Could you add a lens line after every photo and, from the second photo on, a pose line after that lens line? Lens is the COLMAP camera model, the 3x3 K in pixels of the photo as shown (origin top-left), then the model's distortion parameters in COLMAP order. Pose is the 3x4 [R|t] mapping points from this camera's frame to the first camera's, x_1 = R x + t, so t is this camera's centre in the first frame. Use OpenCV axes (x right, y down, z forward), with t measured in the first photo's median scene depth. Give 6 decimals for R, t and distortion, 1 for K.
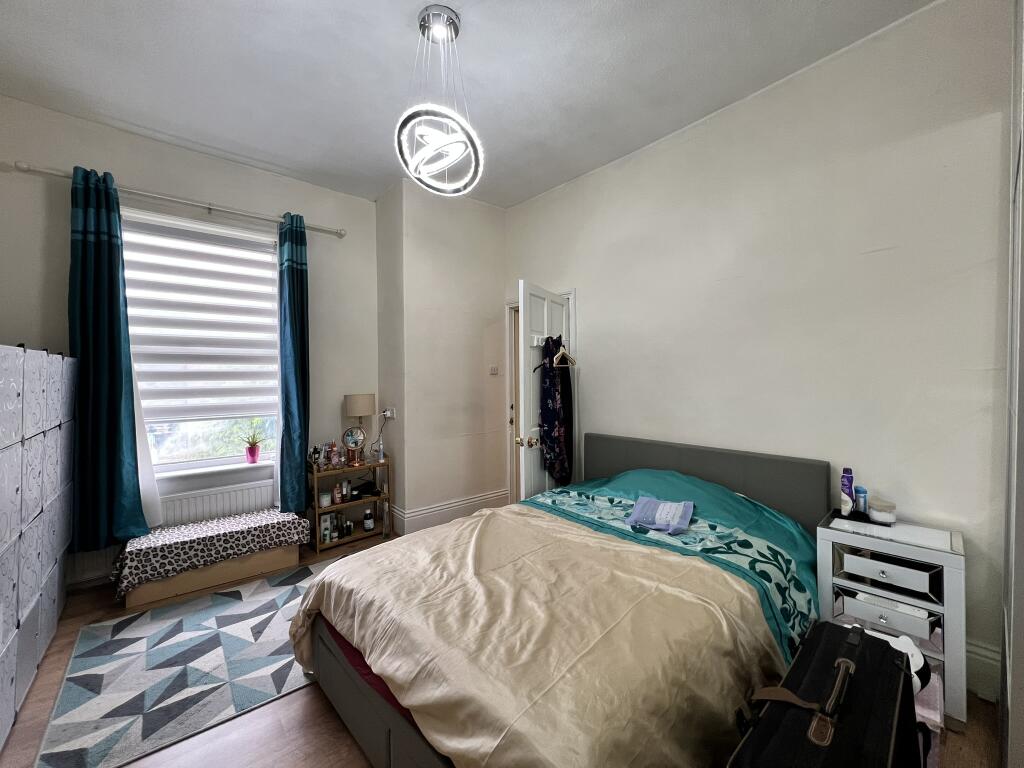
lens RADIAL K [[411.4, 0, 514.6], [0, 411.4, 379.0], [0, 0, 1]] dist [-0.000014, -0.000118]
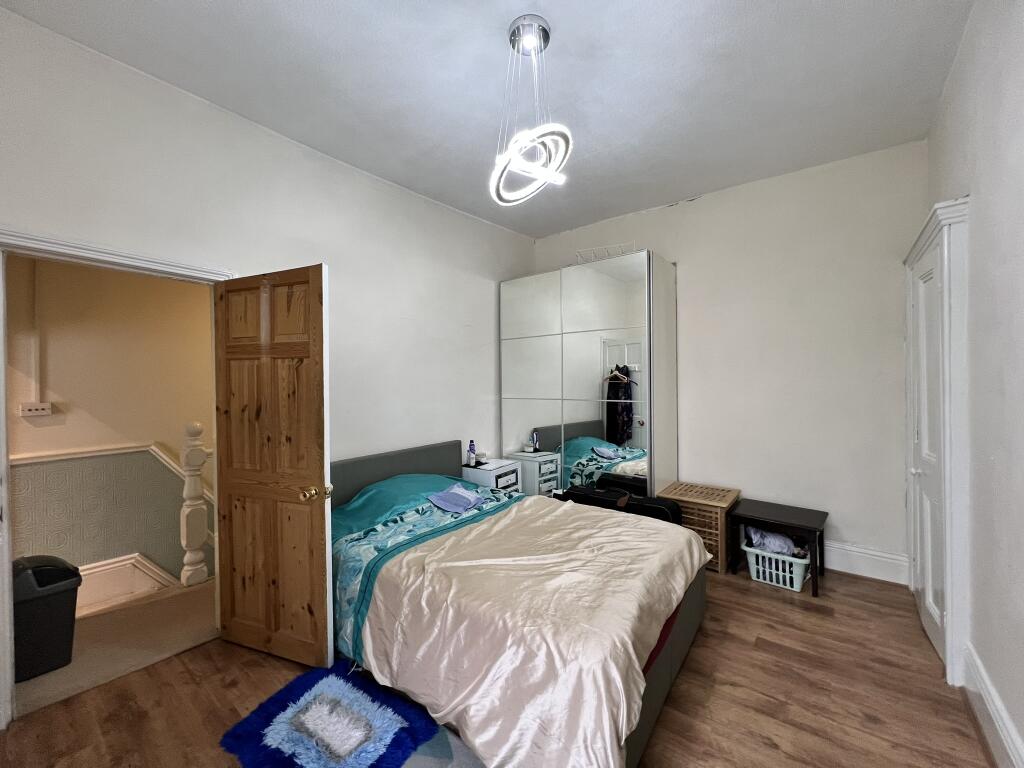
lens RADIAL K [[411.4, 0, 514.2], [0, 411.4, 381.0], [0, 0, 1]] dist [-0.000014, -0.000118]
pose [[-0.208880, -0.000391, 0.977941, -0.996871], [0.007740, 0.999968, 0.002054, -0.057107], [-0.977911, 0.007999, -0.208870, 1.095146]]
